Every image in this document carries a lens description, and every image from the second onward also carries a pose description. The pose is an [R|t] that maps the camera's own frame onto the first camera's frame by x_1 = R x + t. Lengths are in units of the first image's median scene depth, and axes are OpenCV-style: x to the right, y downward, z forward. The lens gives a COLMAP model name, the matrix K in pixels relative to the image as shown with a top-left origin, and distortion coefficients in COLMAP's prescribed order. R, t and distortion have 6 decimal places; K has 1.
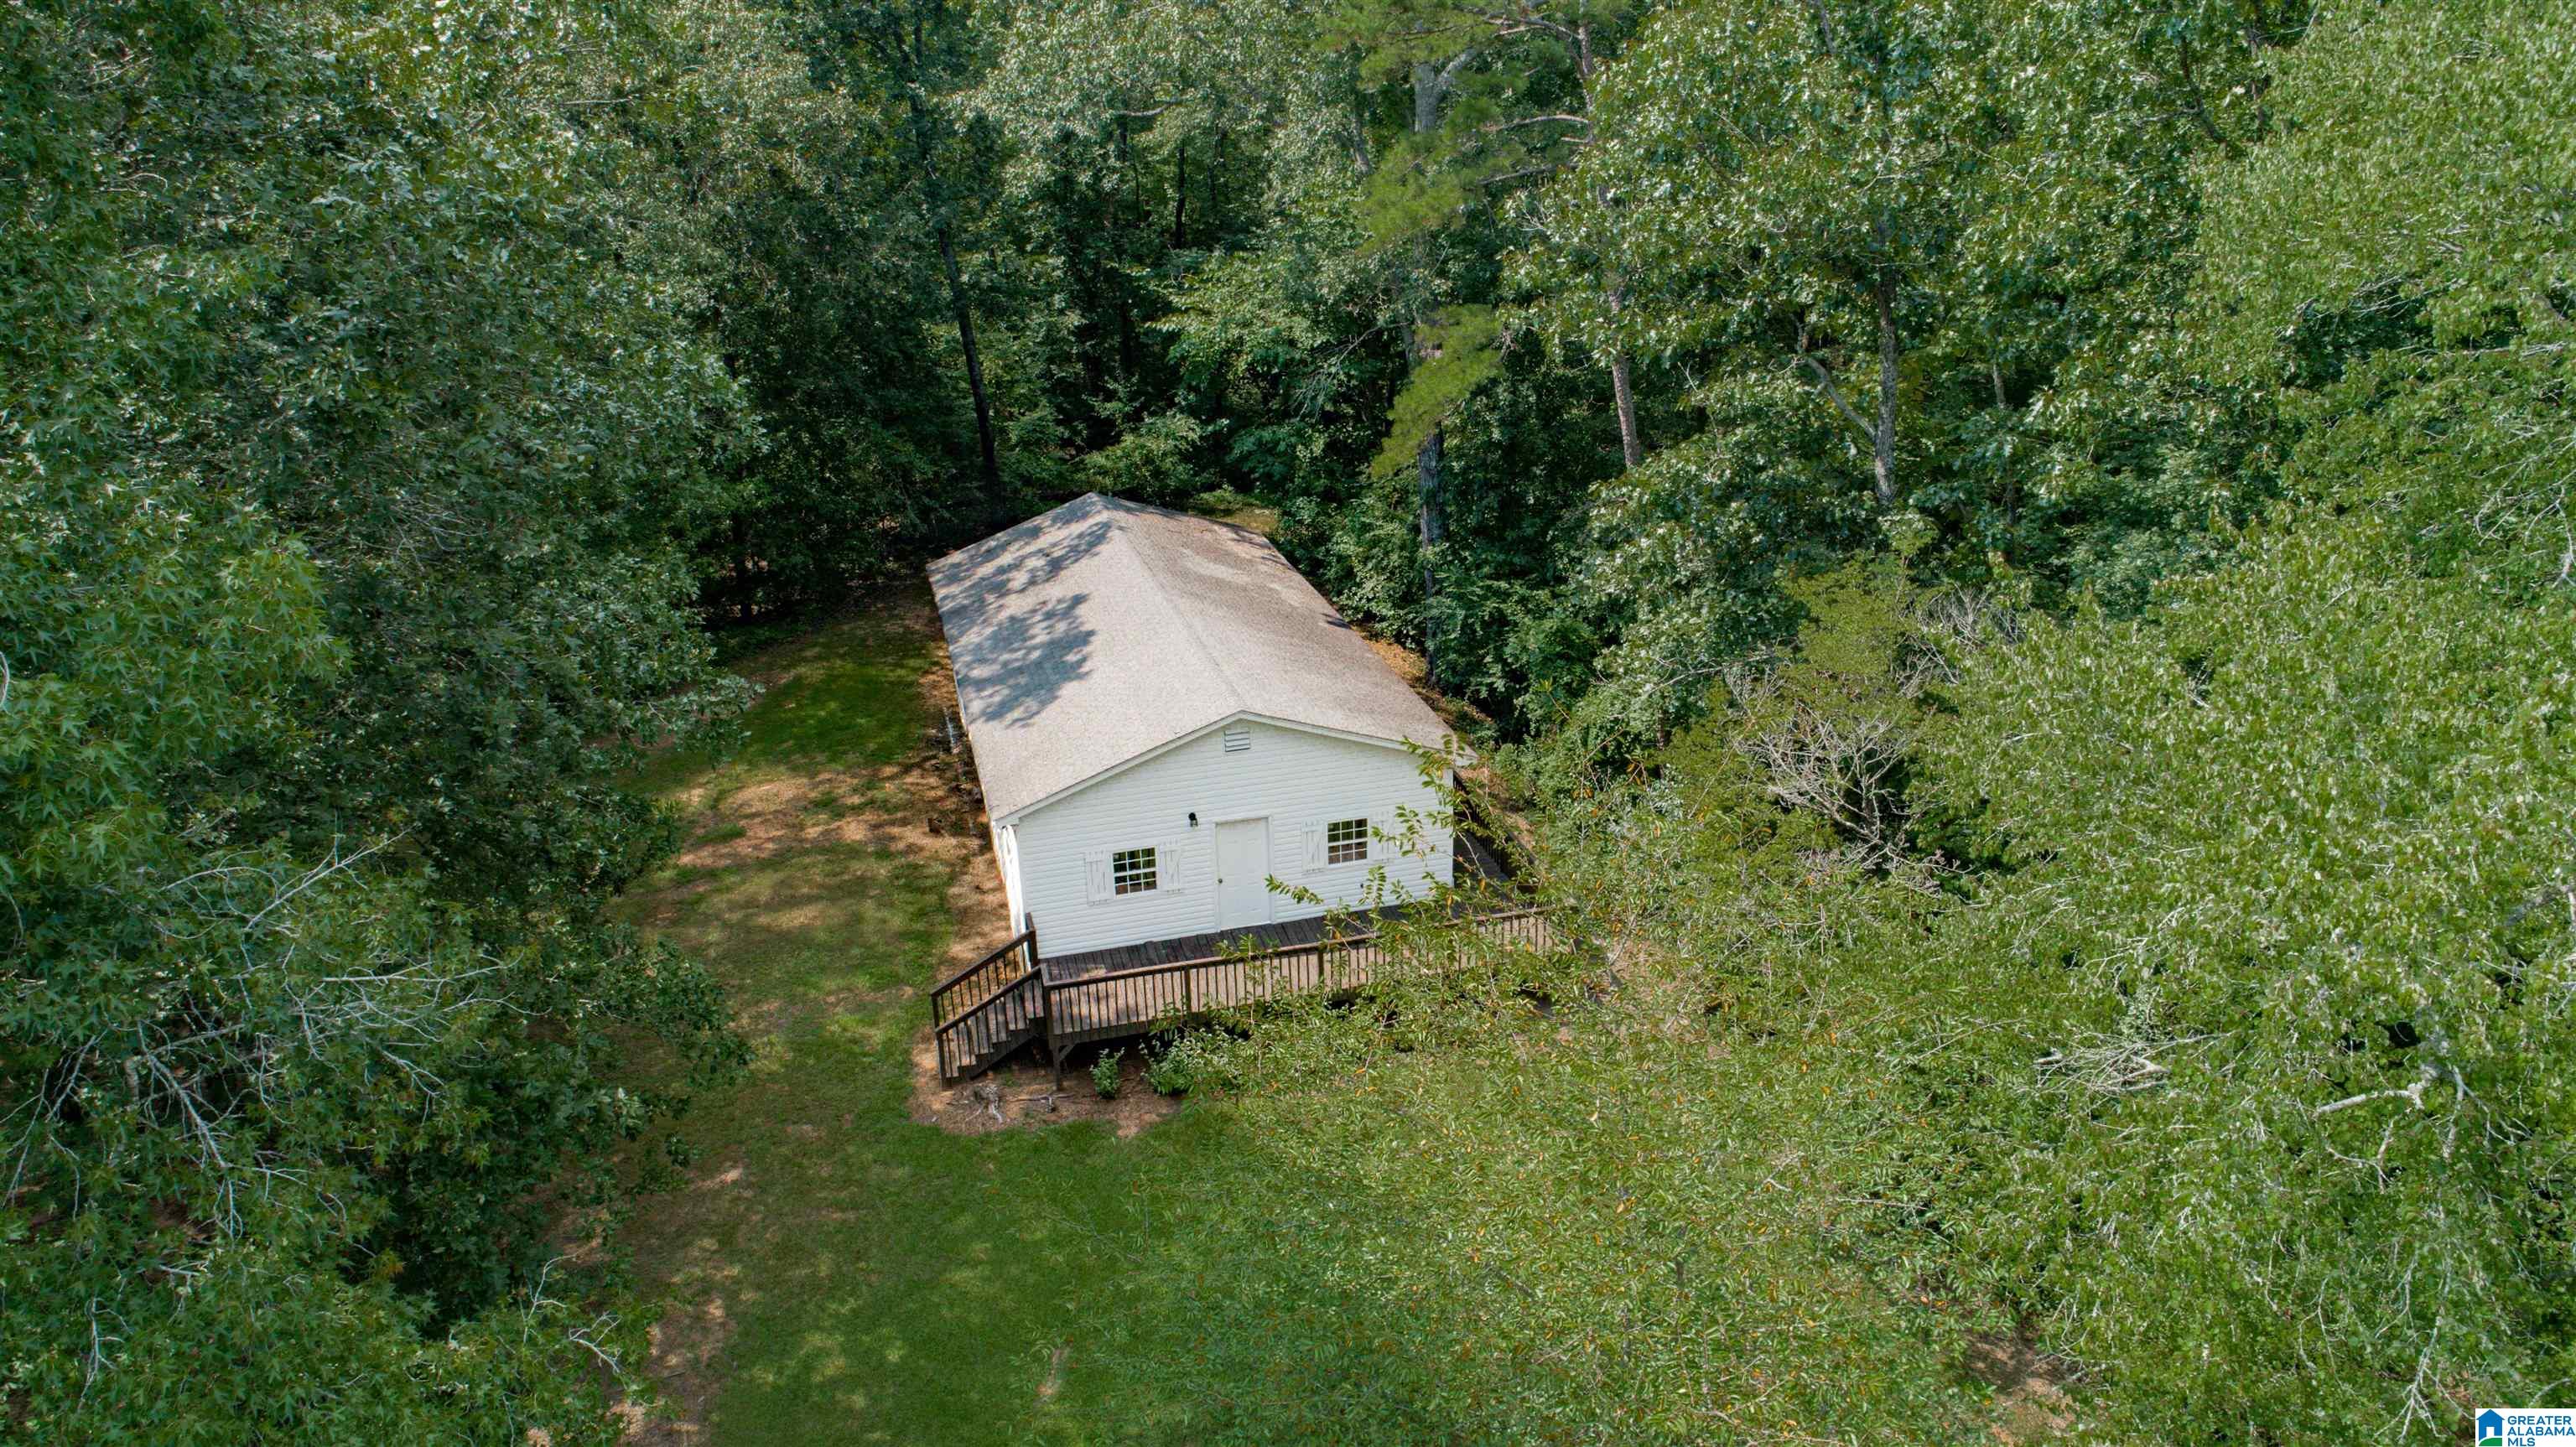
lens RADIAL K [[1834.1, 0, 1297.9], [0, 1834.1, 712.3], [0, 0, 1]] dist [0.006426, 0.000183]
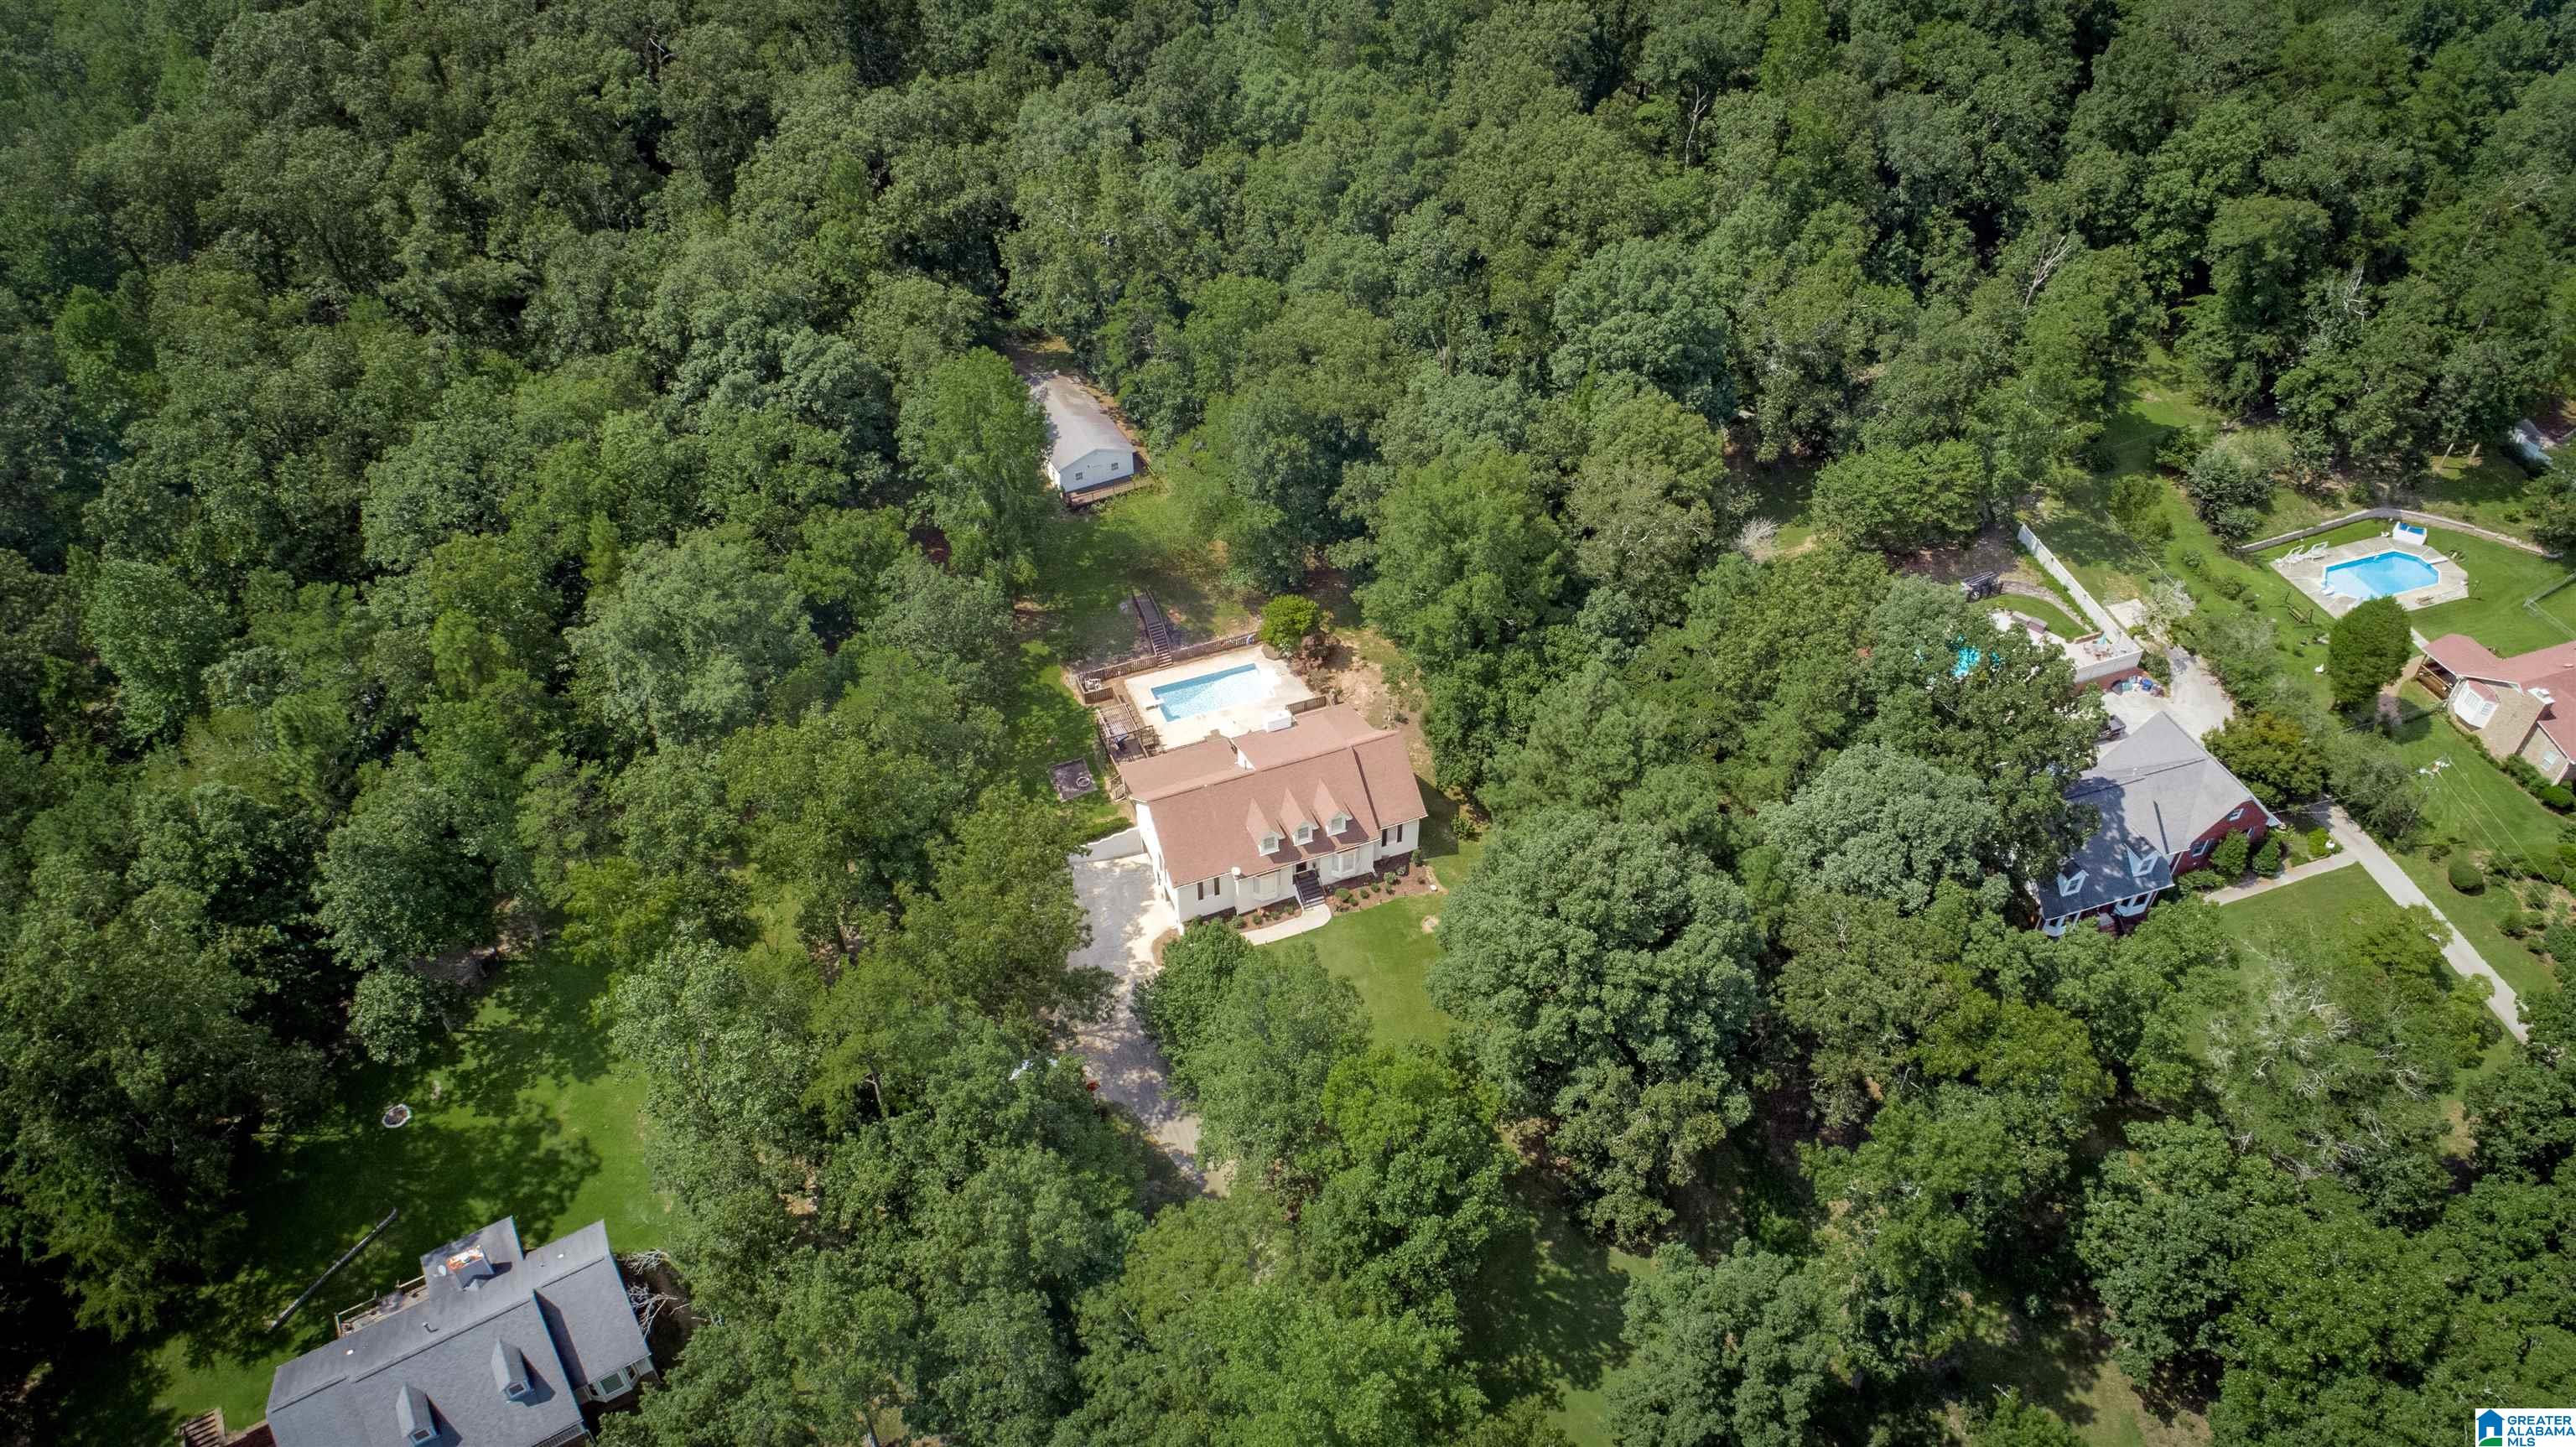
lens RADIAL K [[1722.7, 0, 1305.5], [0, 1722.7, 714.1], [0, 0, 1]] dist [-0.016229, 0.011869]
pose [[0.974507, -0.109576, 0.195781, -0.467158], [0.037457, 0.939835, 0.339570, -0.888127], [-0.221210, -0.323579, 0.919980, -3.806472]]
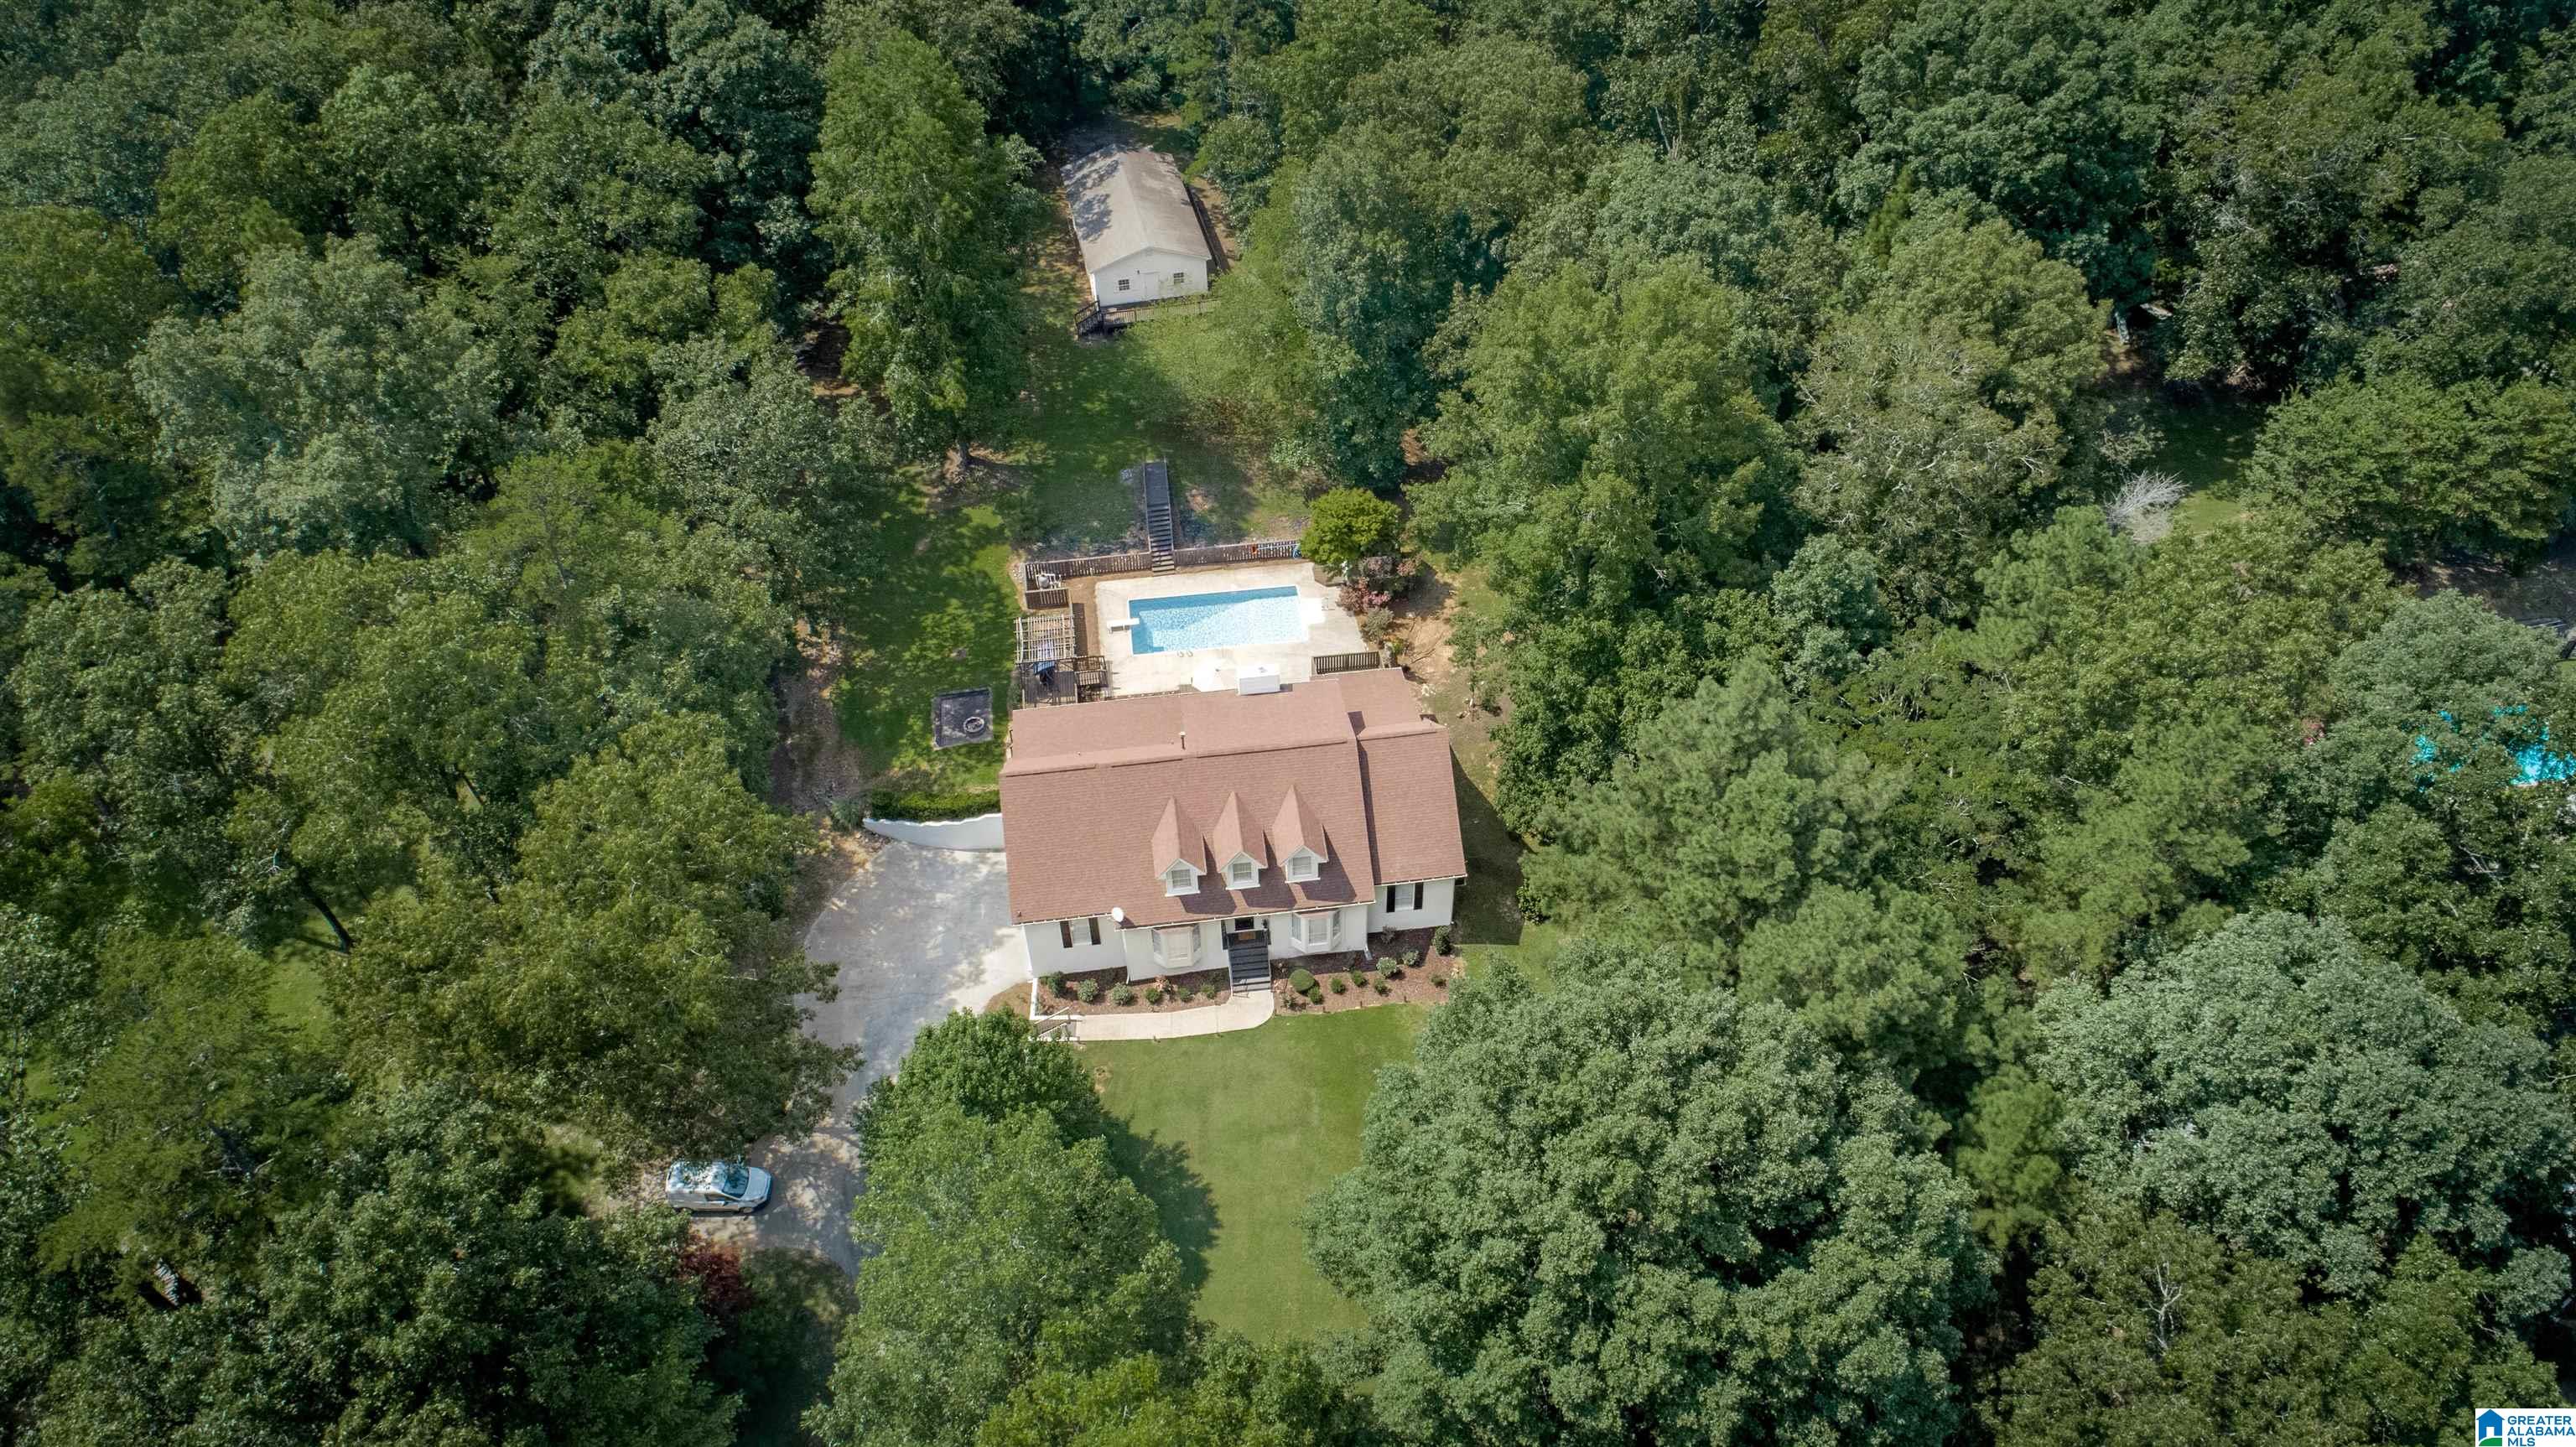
lens RADIAL K [[1722.7, 0, 1298.7], [0, 1722.7, 727.1], [0, 0, 1]] dist [-0.016229, 0.011869]
pose [[0.999009, 0.044504, 0.001046, 0.289223], [-0.041542, 0.923542, 0.381241, -0.405949], [0.016001, -0.380906, 0.924475, -2.450527]]
